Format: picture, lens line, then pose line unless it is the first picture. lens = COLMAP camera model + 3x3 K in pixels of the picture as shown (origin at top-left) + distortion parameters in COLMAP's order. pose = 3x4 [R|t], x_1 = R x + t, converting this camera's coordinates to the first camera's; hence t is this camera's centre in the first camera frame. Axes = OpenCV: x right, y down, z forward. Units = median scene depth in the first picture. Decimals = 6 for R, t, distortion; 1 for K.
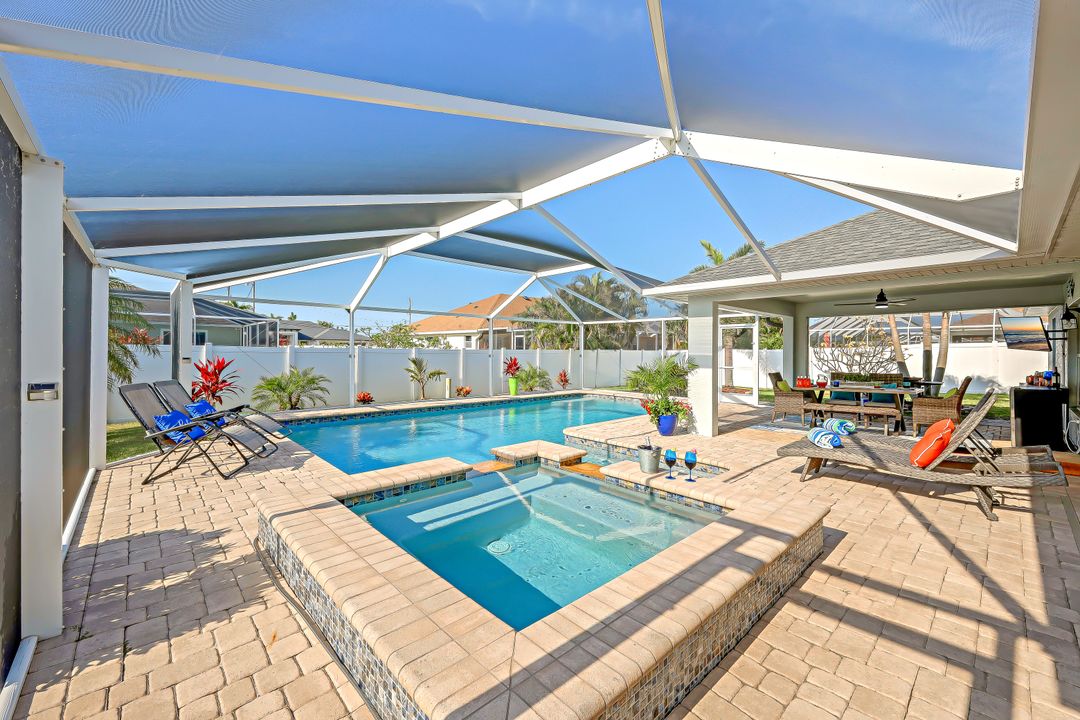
lens RADIAL K [[435.0, 0, 538.9], [0, 435.0, 350.4], [0, 0, 1]] dist [-0.008459, 0.000113]
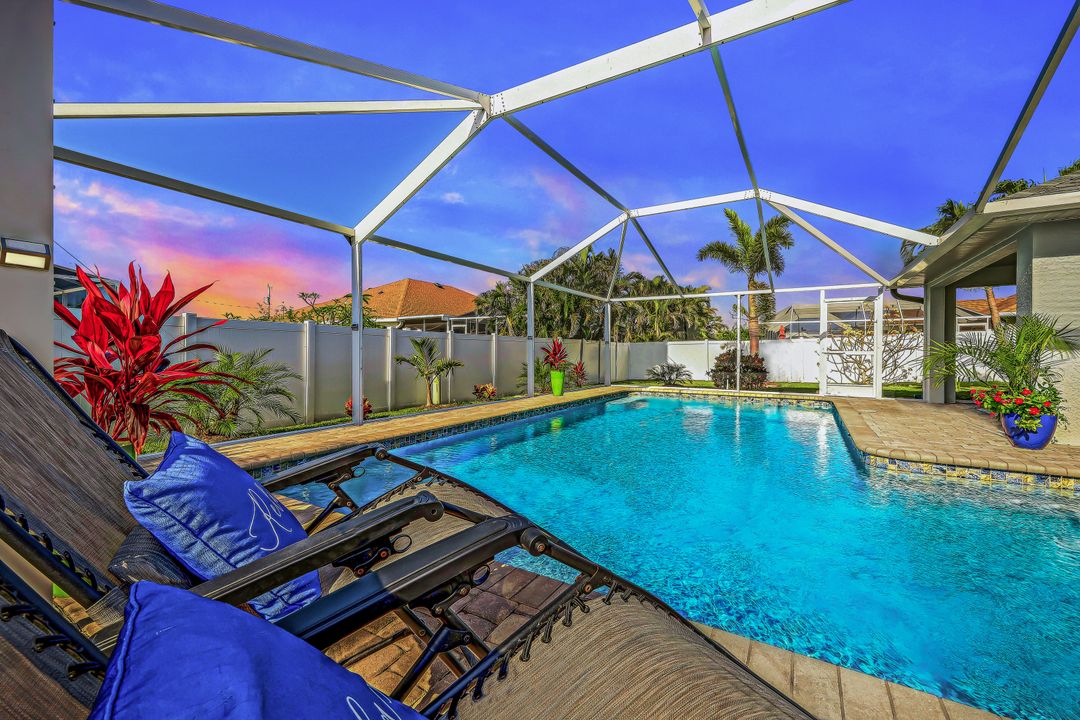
lens RADIAL K [[446.2, 0, 540.0], [0, 446.2, 360.0], [0, 0, 1]] dist [-0.009101, -0.000008]
pose [[0.959057, -0.004510, 0.283176, -0.340128], [-0.000964, 0.999815, 0.019189, 0.038103], [-0.283210, -0.018676, 0.958876, 0.388880]]
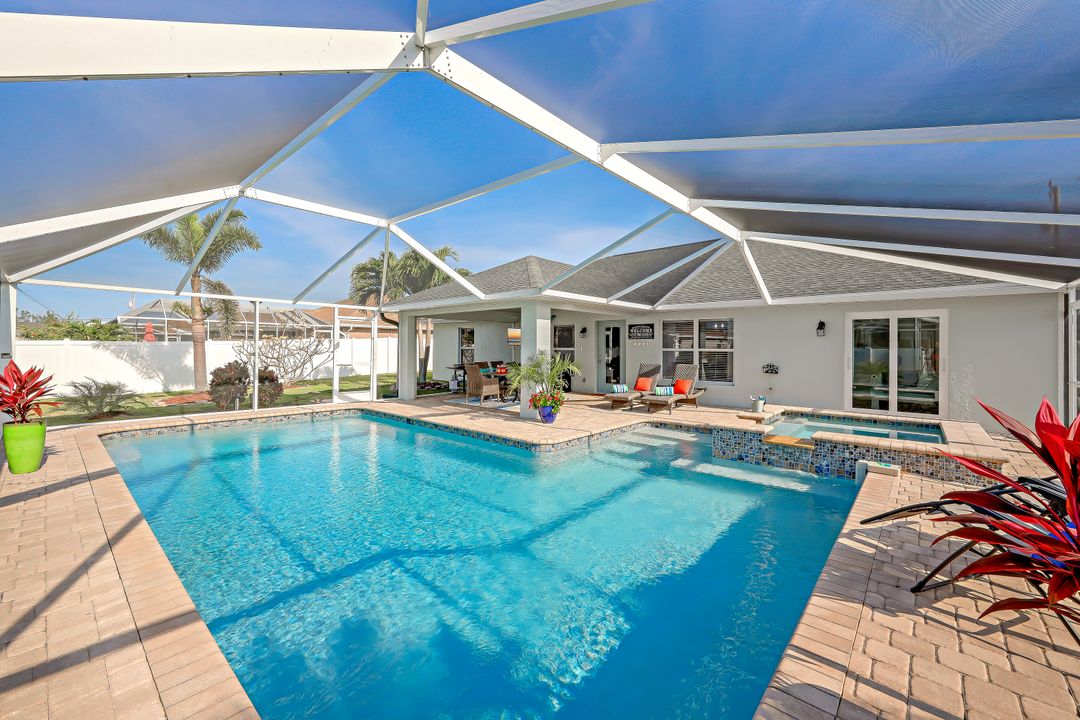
lens RADIAL K [[435.0, 0, 538.9], [0, 435.0, 350.4], [0, 0, 1]] dist [-0.008459, 0.000113]
pose [[-0.113789, -0.010824, 0.993446, -0.534752], [-0.007834, 0.999919, 0.009997, -0.004197], [-0.993474, -0.006645, -0.113864, 0.745299]]
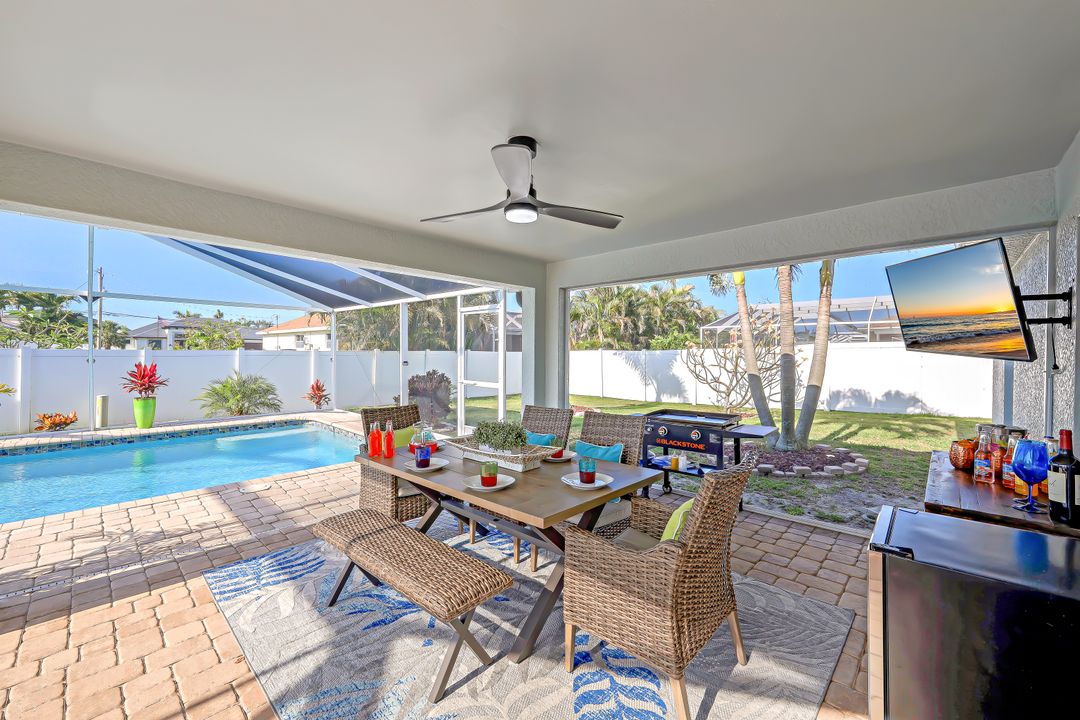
lens RADIAL K [[435.0, 0, 538.9], [0, 435.0, 350.4], [0, 0, 1]] dist [-0.008459, 0.000113]
pose [[0.997395, 0.001583, 0.072123, 0.507369], [-0.001415, 0.999996, -0.002388, -0.002713], [-0.072126, 0.002280, 0.997393, 0.448245]]
